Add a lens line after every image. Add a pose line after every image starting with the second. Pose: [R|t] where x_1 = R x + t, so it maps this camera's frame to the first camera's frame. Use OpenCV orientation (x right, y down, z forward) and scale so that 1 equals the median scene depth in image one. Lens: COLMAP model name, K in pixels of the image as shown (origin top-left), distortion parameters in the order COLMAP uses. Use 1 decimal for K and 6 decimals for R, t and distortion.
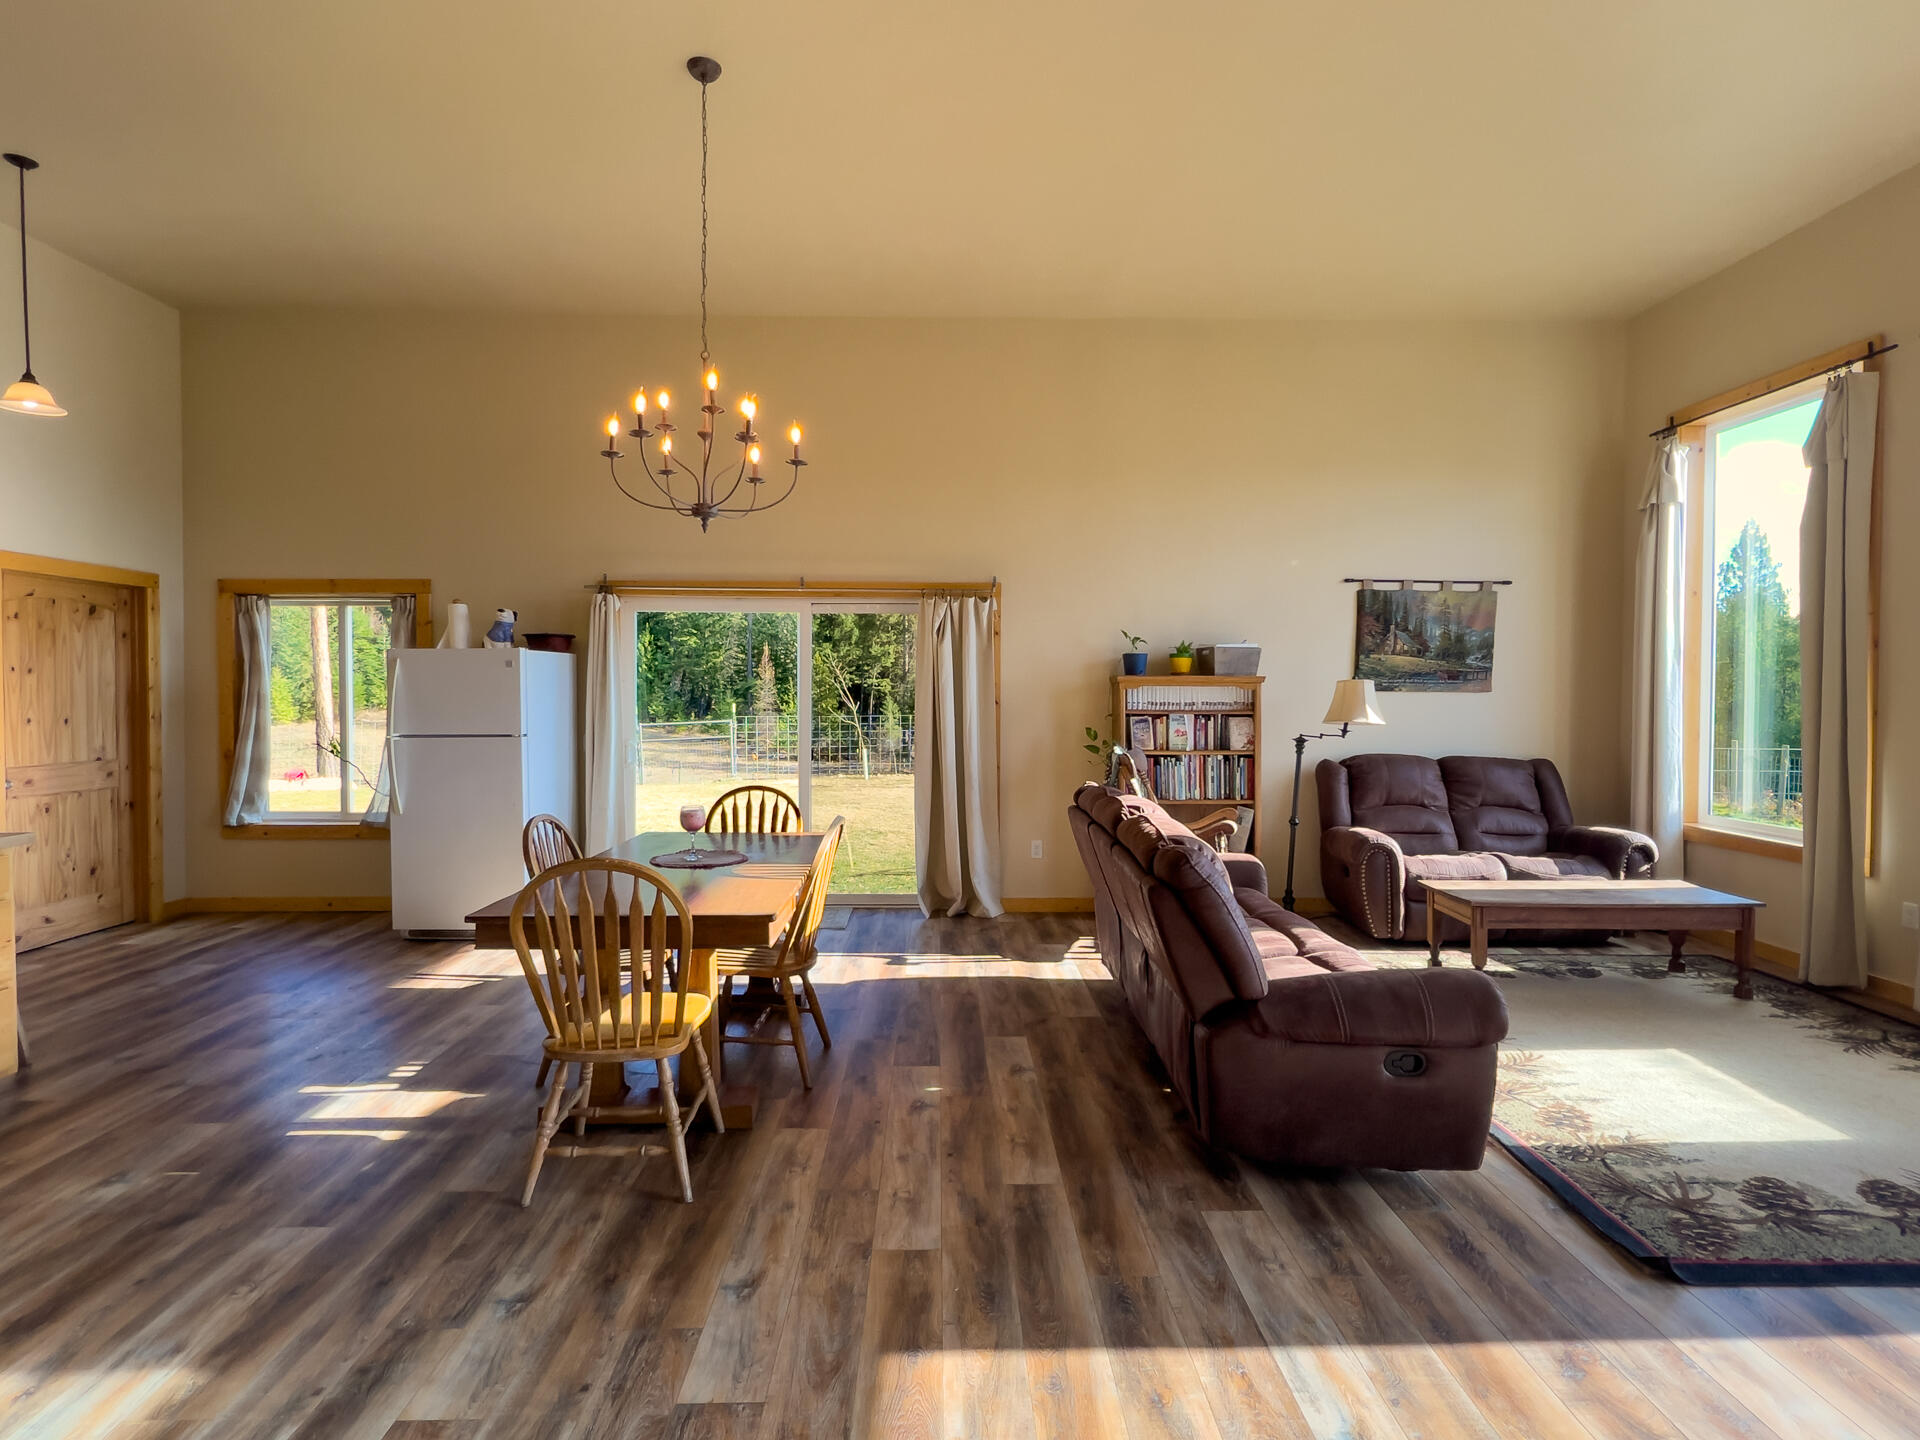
lens RADIAL K [[975.2, 0, 960.0], [0, 975.2, 720.0], [0, 0, 1]] dist [-0.003300, 0.001003]
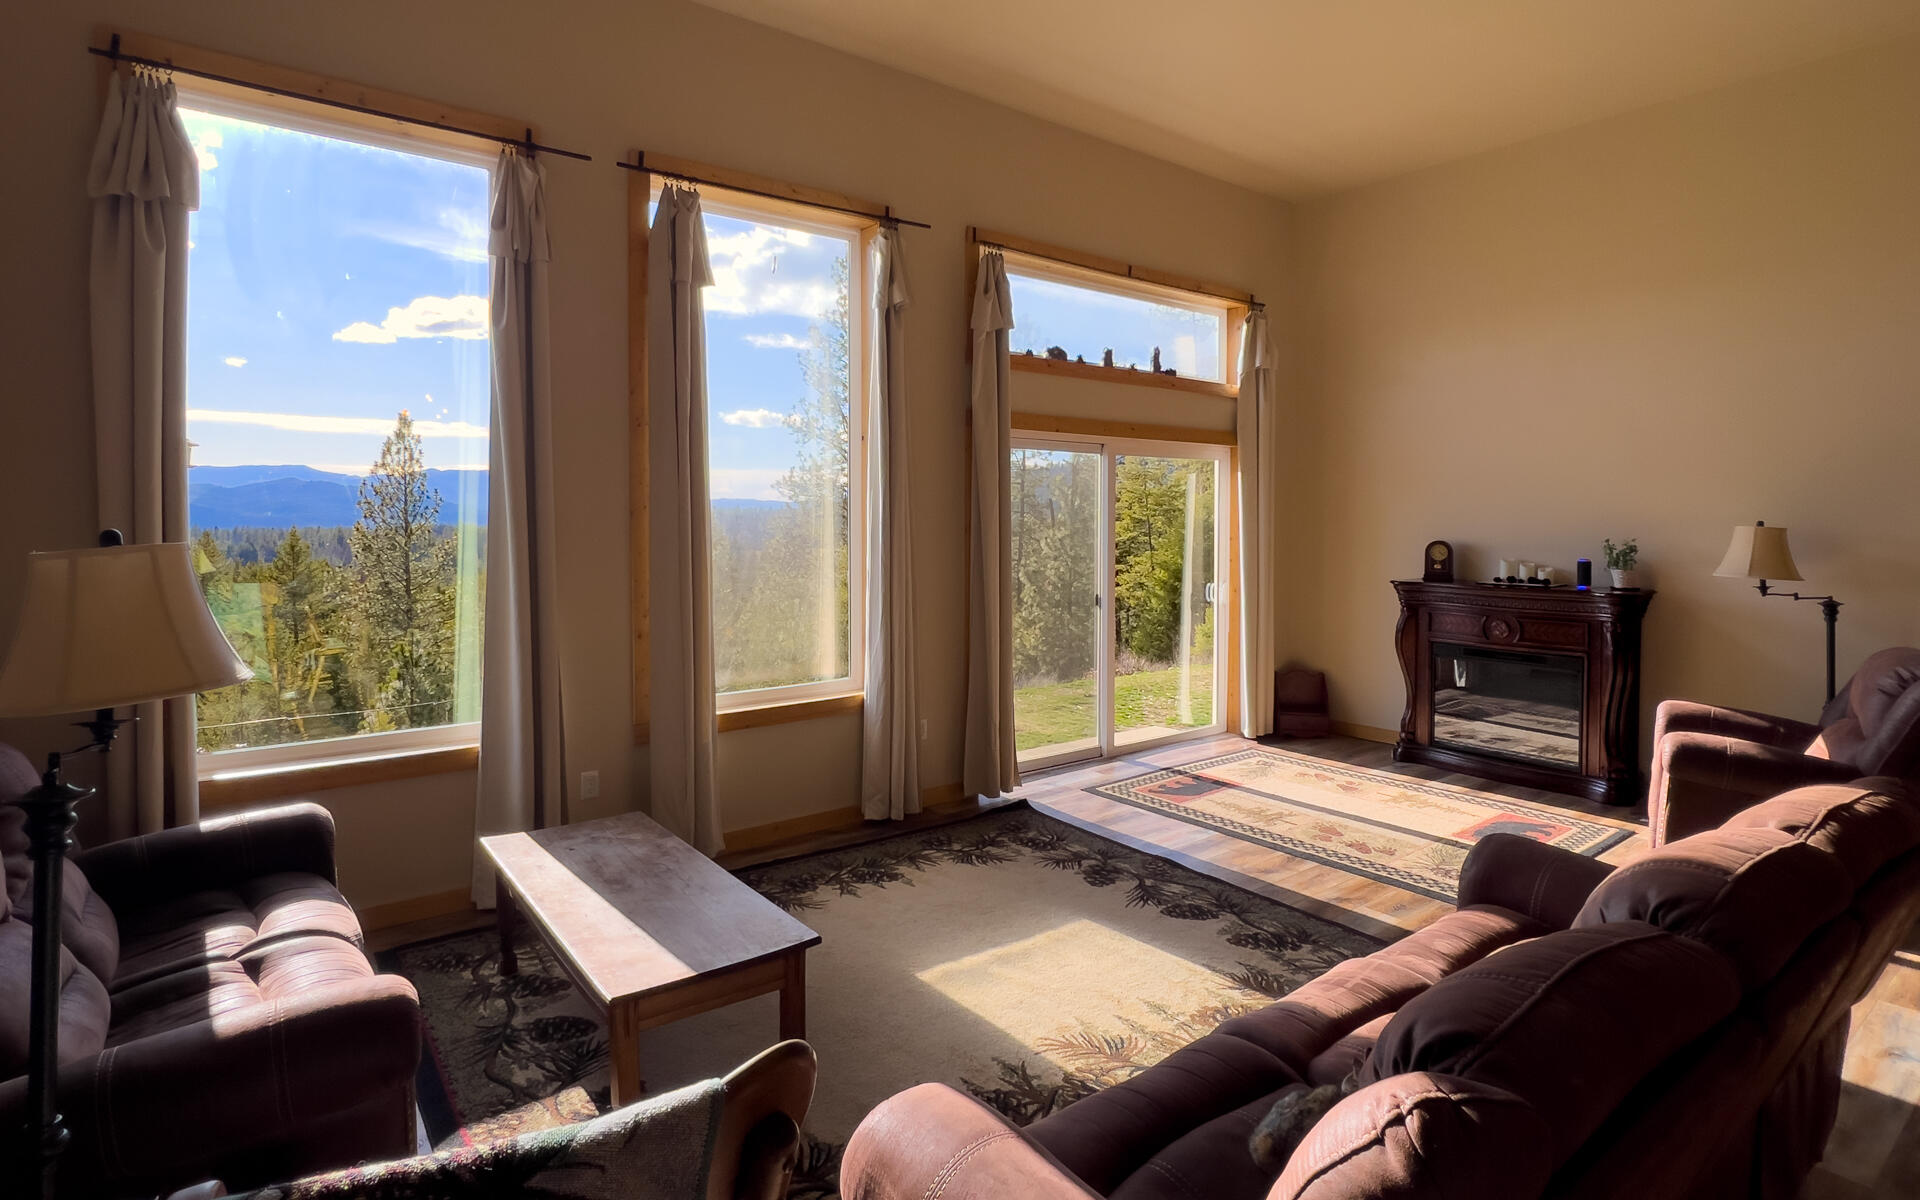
lens RADIAL K [[987.9, 0, 937.7], [0, 987.9, 544.0], [0, 0, 1]] dist [-0.002104, -0.000211]
pose [[-0.591245, -0.026429, 0.806059, 0.027920], [0.020169, 0.998666, 0.047538, -0.059994], [-0.806240, 0.044364, -0.589923, 1.154695]]
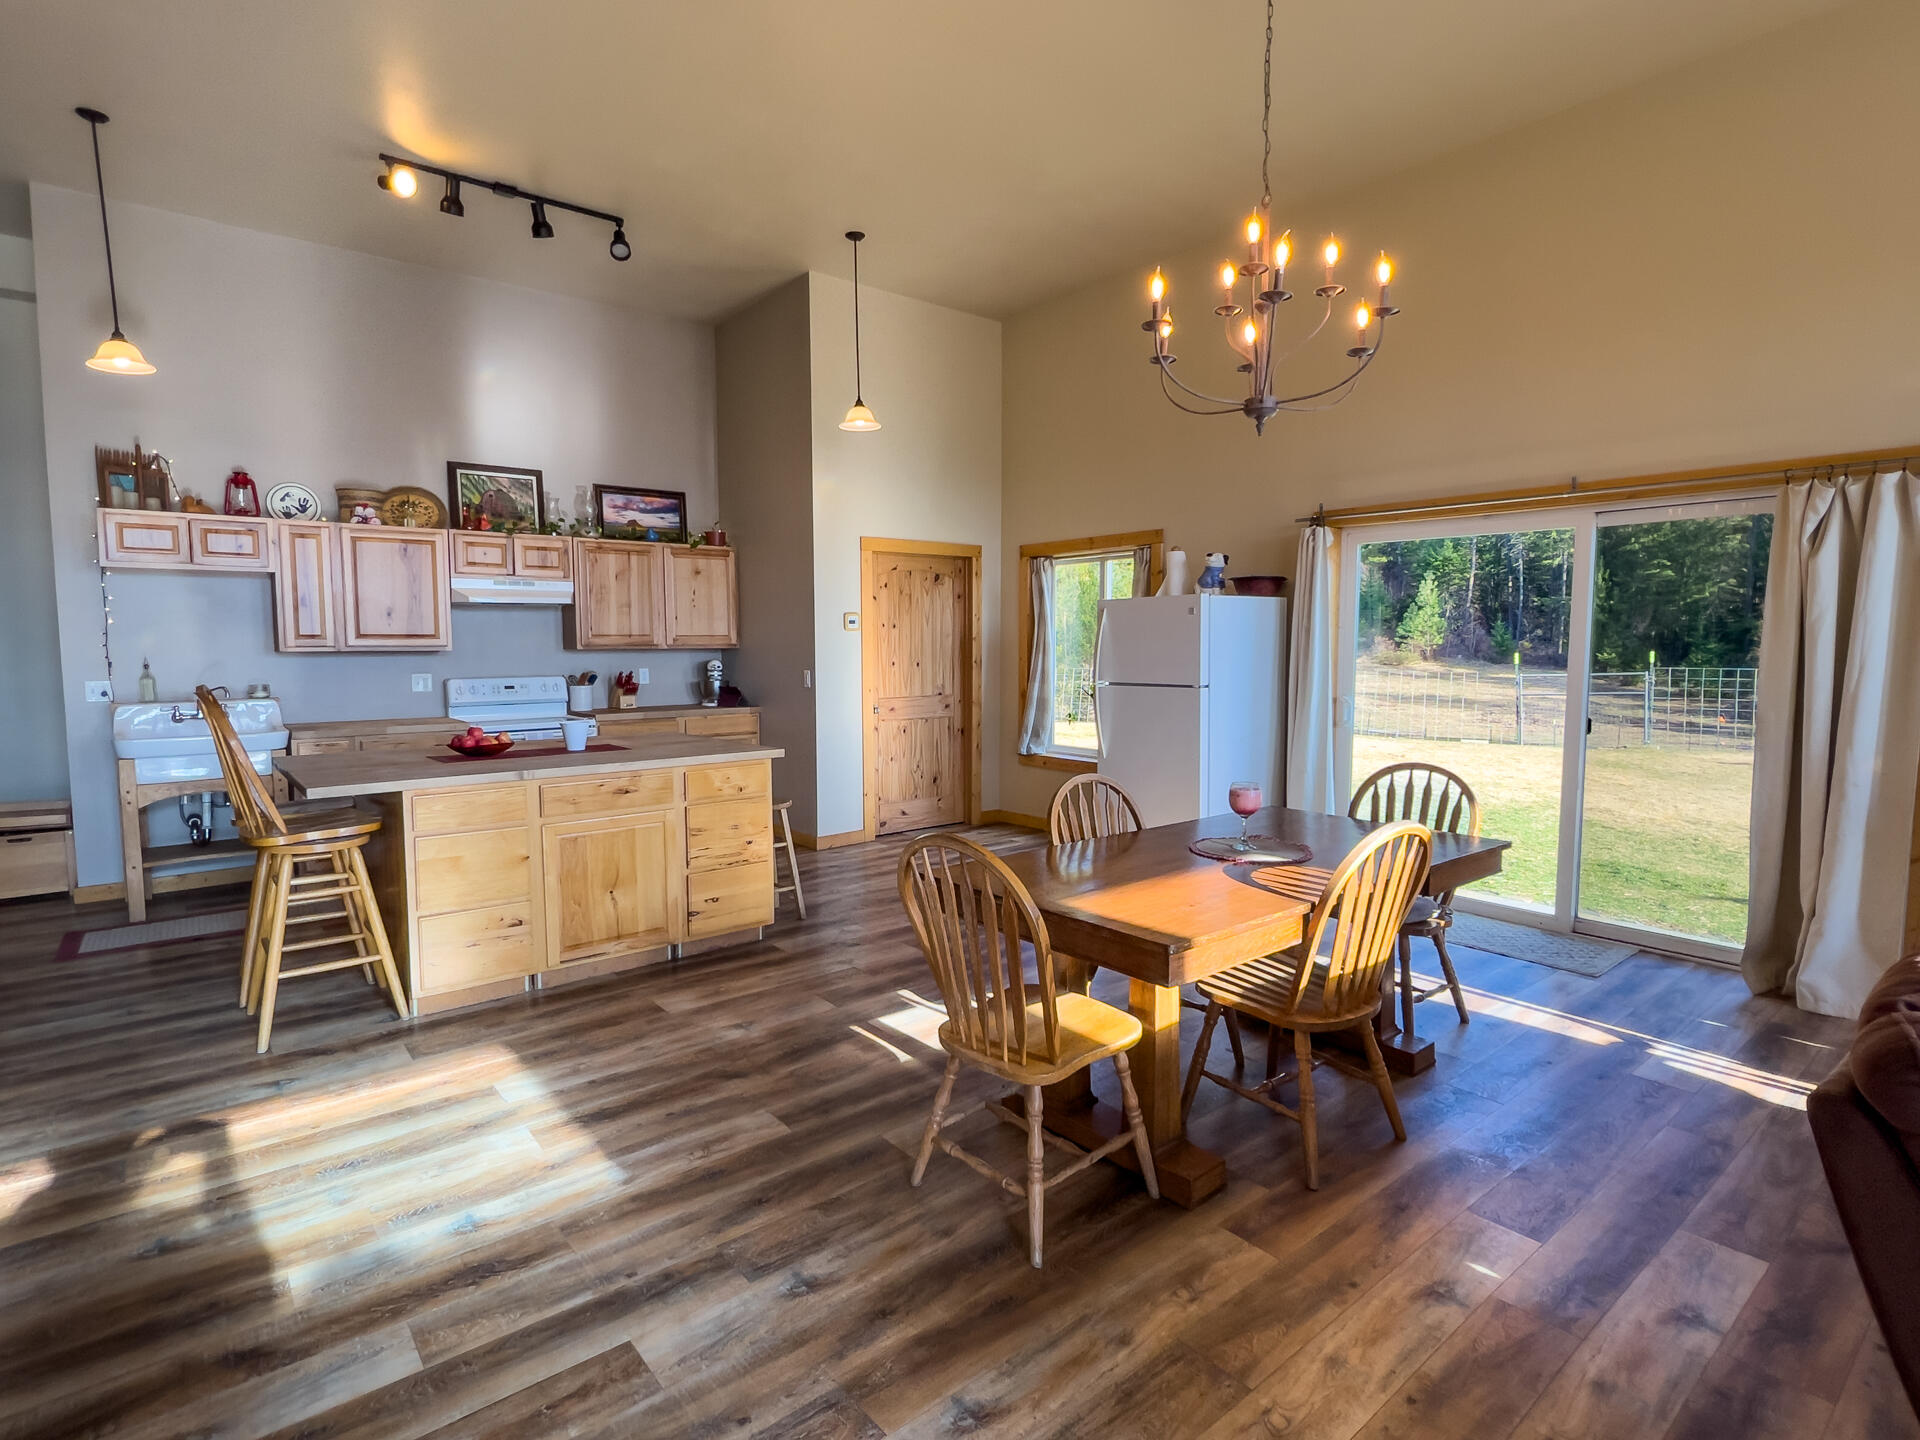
lens RADIAL K [[975.2, 0, 960.0], [0, 975.2, 720.0], [0, 0, 1]] dist [-0.003300, 0.001003]
pose [[0.613714, 0.060091, -0.787239, 0.166340], [-0.015929, 0.997839, 0.063748, -0.009222], [0.789368, -0.026583, 0.613345, 0.252925]]
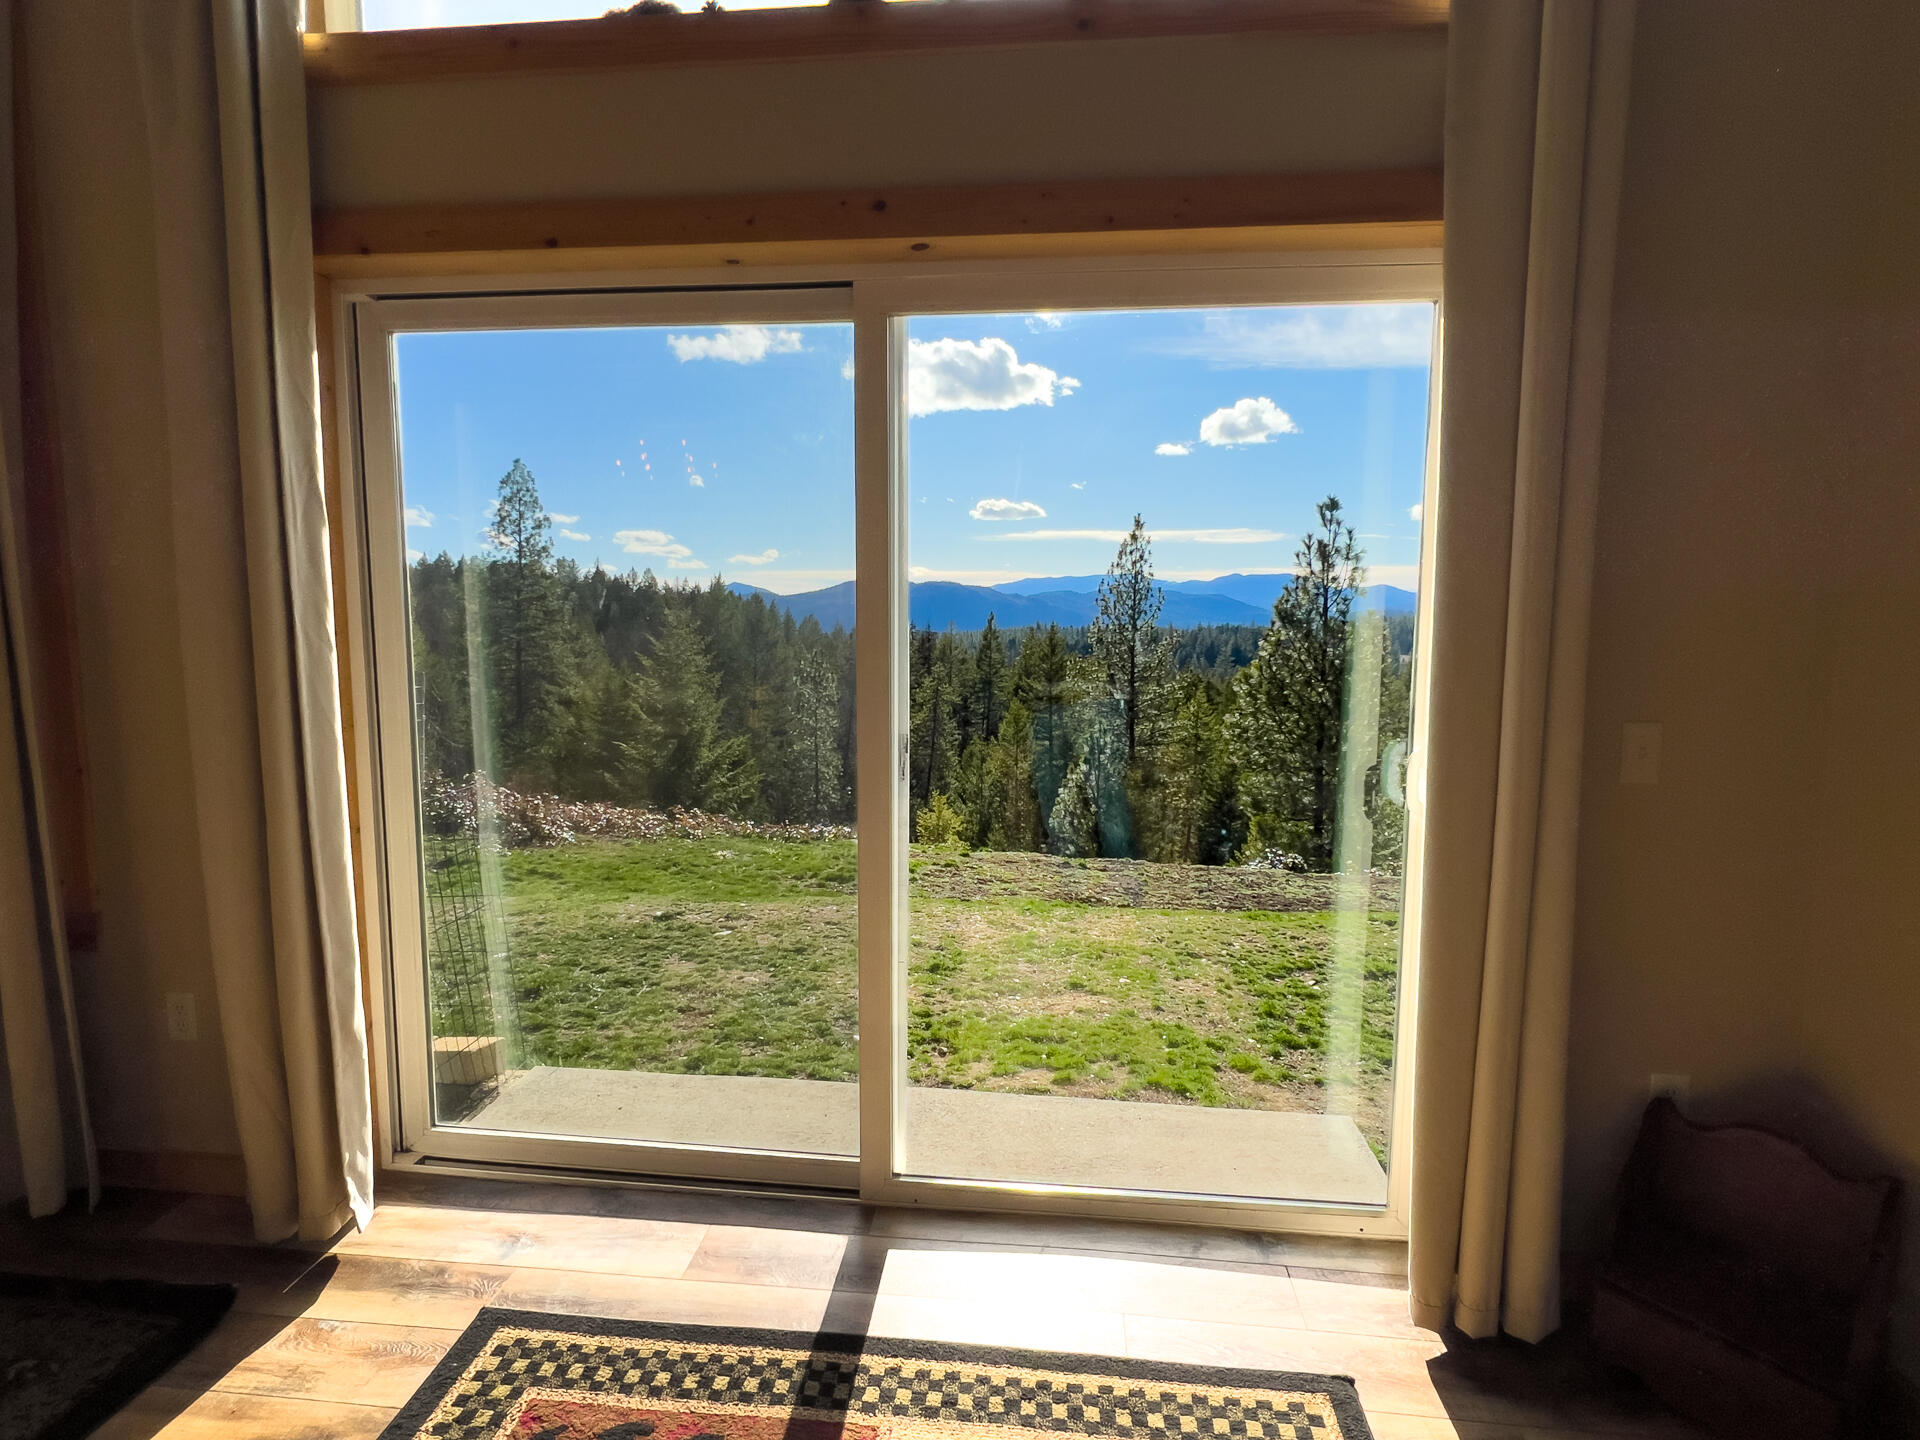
lens RADIAL K [[975.2, 0, 960.0], [0, 975.2, 720.0], [0, 0, 1]] dist [-0.003300, 0.001003]
pose [[0.119381, -0.108913, 0.986857, 0.498533], [0.017803, 0.994040, 0.107552, 0.011339], [-0.992689, 0.004729, 0.120609, 0.142162]]
